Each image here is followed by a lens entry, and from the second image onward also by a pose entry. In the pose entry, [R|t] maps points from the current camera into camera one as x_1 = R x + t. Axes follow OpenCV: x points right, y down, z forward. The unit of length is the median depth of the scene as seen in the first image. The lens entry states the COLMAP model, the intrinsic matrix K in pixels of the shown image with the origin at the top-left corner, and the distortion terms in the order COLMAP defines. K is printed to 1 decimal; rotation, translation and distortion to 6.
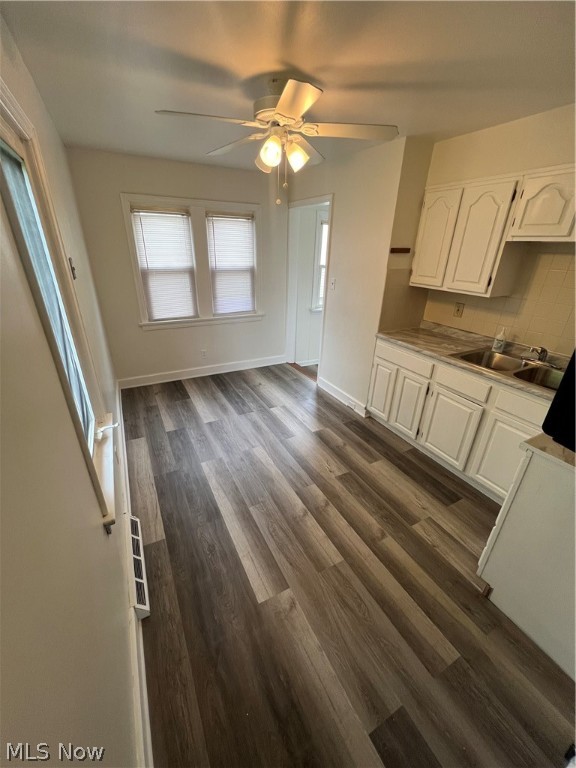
lens RADIAL K [[307.7, 0, 288.7], [0, 307.7, 386.5], [0, 0, 1]] dist [0.002813, 0.000016]
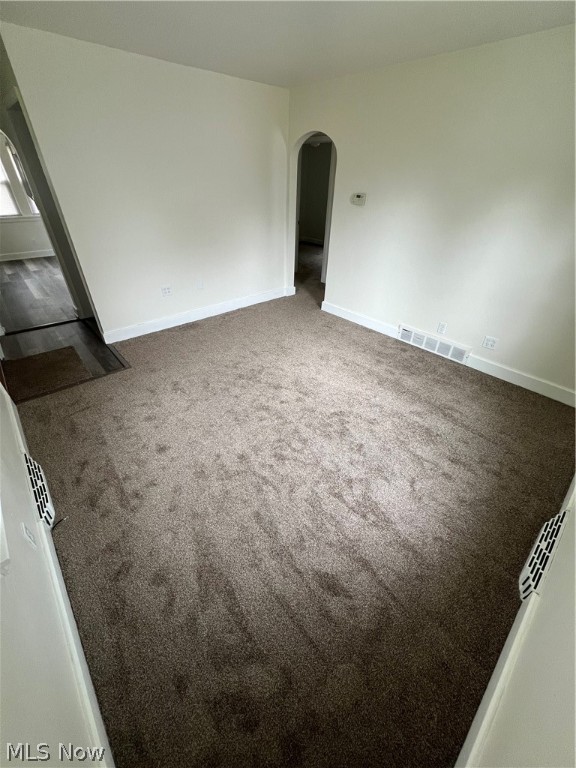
lens RADIAL K [[307.7, 0, 287.8], [0, 307.7, 384.0], [0, 0, 1]] dist [0.002813, 0.000016]
pose [[0.971375, -0.136810, 0.194197, 0.920778], [0.102453, 0.978843, 0.177116, 0.729939], [-0.214320, -0.152150, 0.964841, -1.462357]]
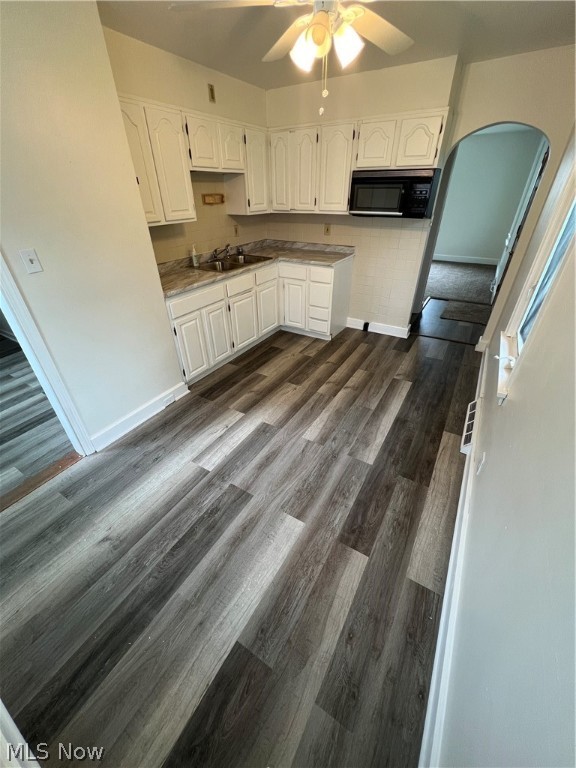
lens RADIAL K [[307.7, 0, 289.1], [0, 307.7, 381.1], [0, 0, 1]] dist [0.002813, 0.000016]
pose [[-0.514076, -0.472695, 0.715741, -0.628159], [0.359561, 0.638831, 0.680155, -0.507510], [-0.778743, 0.607004, -0.158445, 1.122542]]
